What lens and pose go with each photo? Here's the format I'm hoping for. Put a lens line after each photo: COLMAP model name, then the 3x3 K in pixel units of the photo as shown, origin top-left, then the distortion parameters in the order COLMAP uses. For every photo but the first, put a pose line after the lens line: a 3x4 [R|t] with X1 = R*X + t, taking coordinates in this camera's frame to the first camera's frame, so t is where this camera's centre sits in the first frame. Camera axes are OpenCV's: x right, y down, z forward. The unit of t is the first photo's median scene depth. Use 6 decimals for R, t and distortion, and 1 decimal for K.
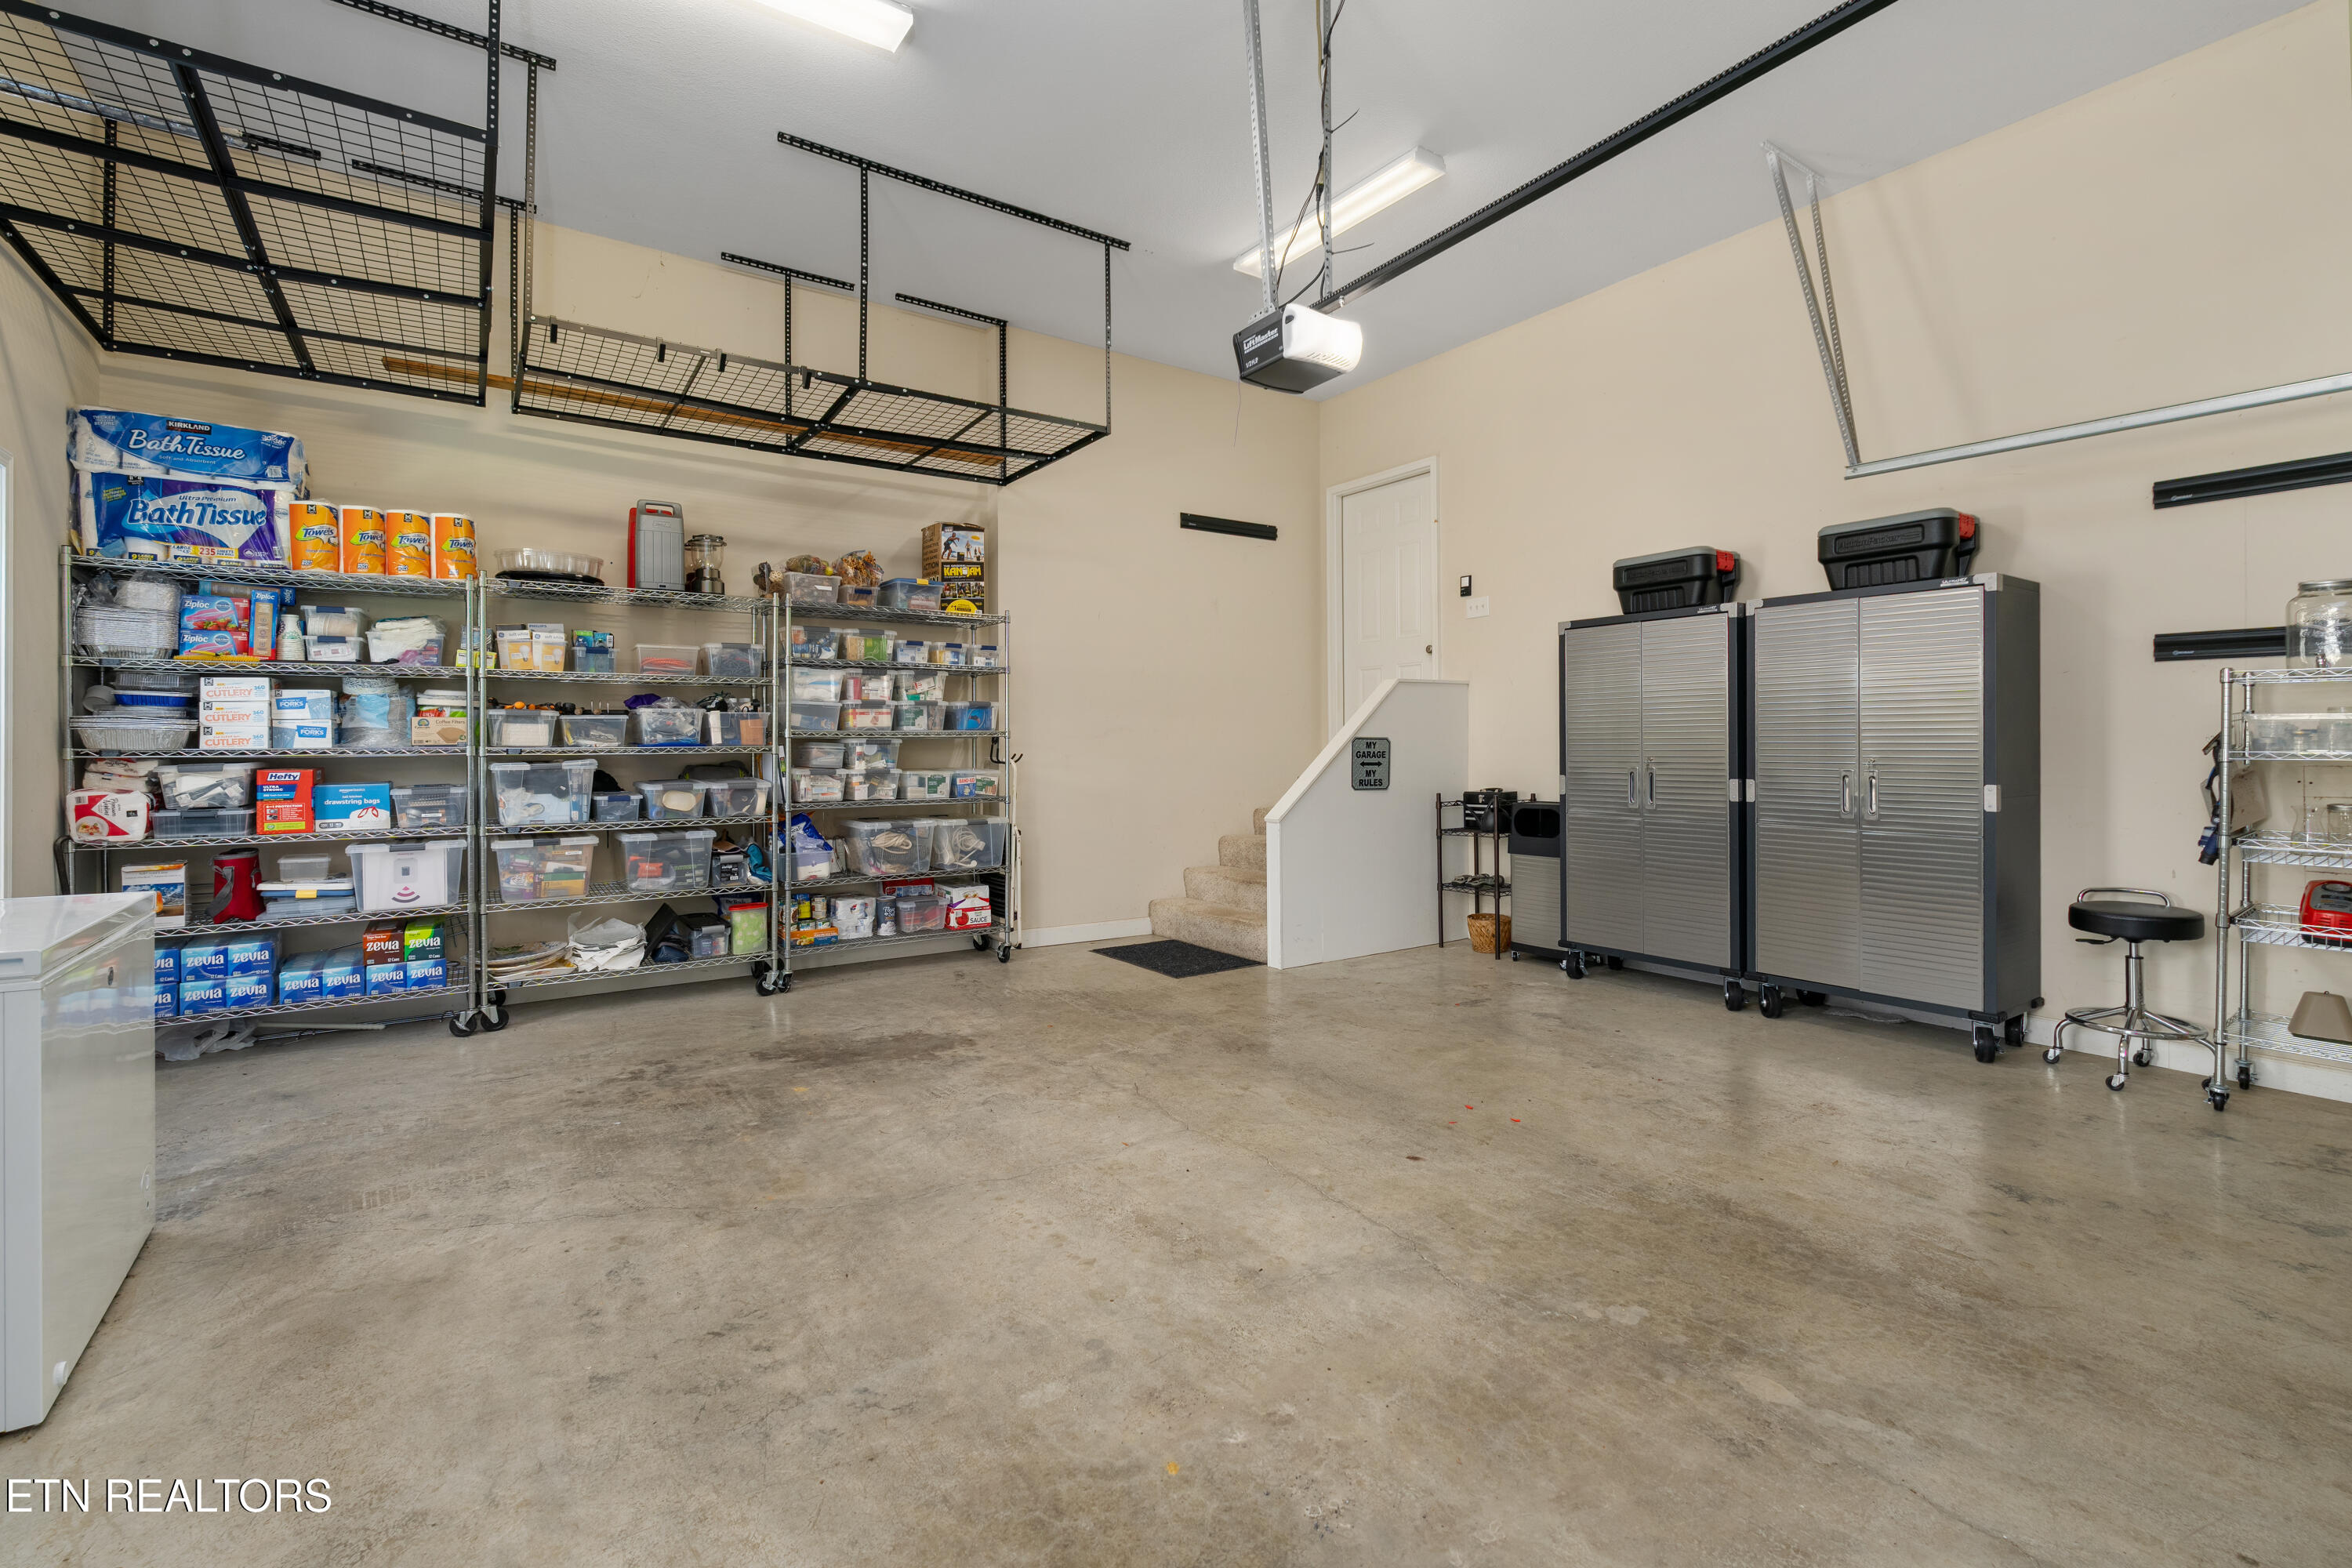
lens RADIAL K [[1060.5, 0, 1175.4], [0, 1060.5, 767.2], [0, 0, 1]] dist [-0.001903, -0.000102]
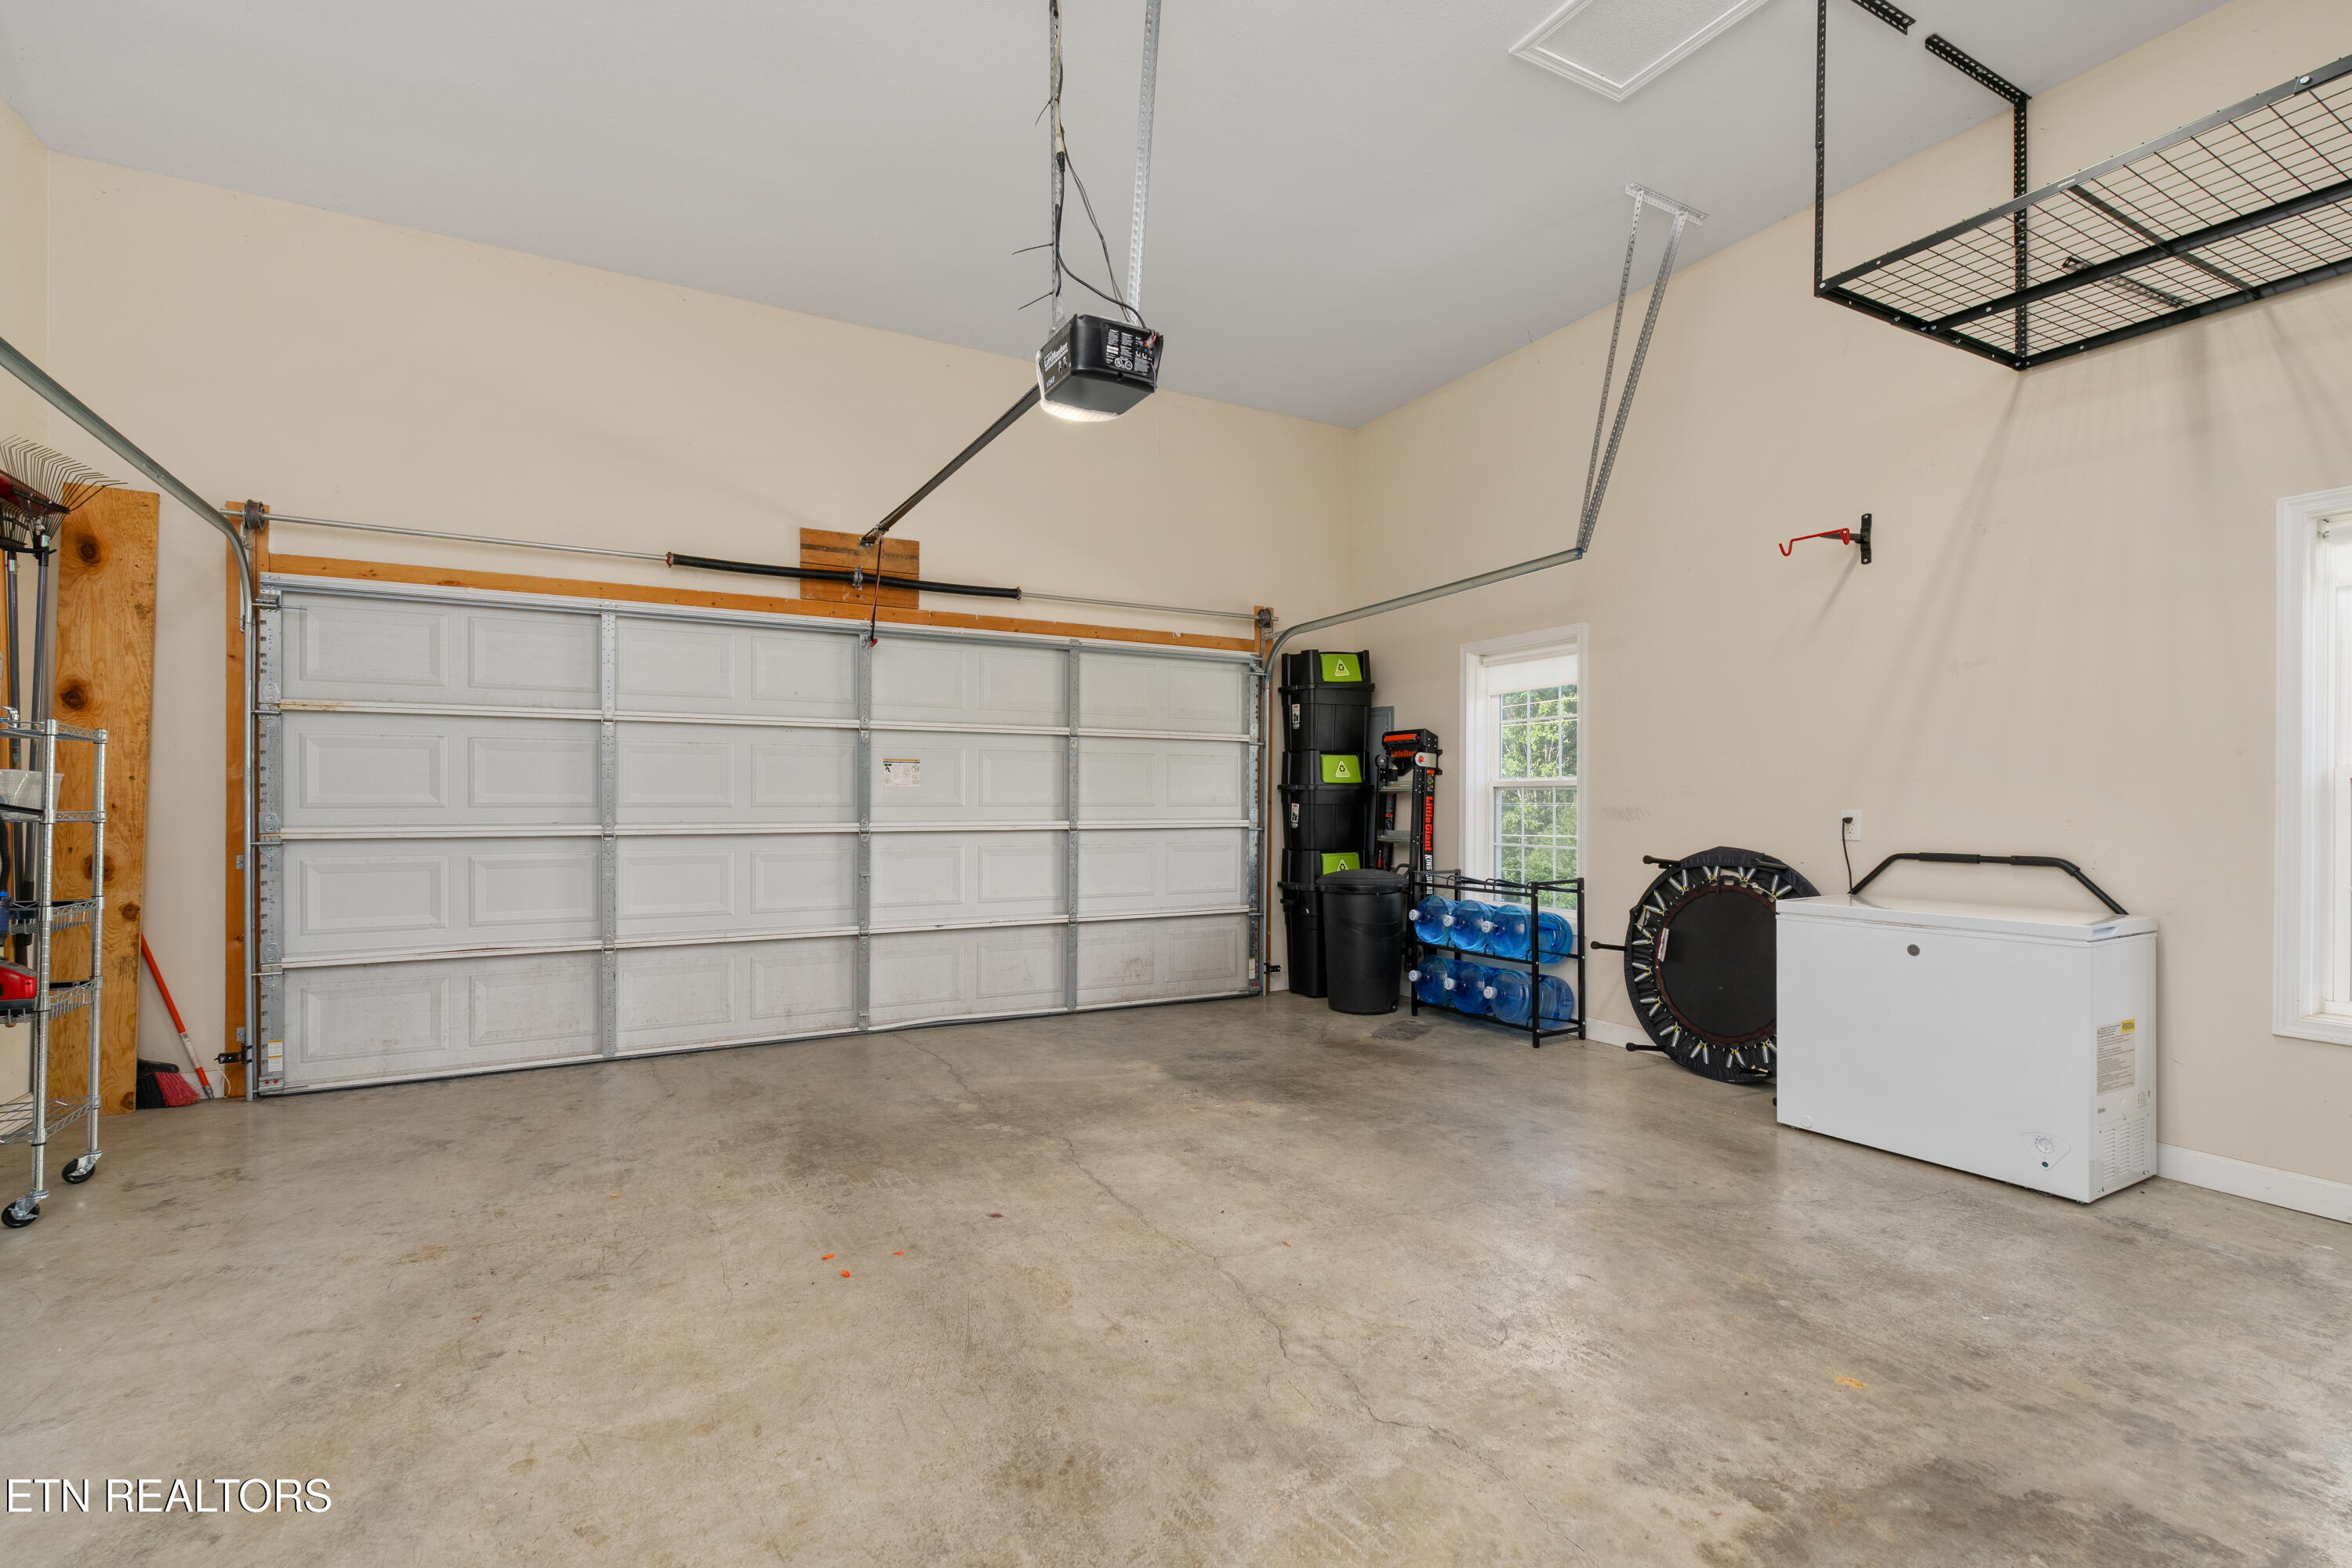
lens RADIAL K [[1060.5, 0, 1174.9], [0, 1060.5, 788.6], [0, 0, 1]] dist [-0.001903, -0.000102]
pose [[-0.995277, 0.001985, 0.097056, -0.043879], [0.002309, 0.999992, 0.003229, -0.040292], [-0.097049, 0.003438, -0.995274, 2.053845]]
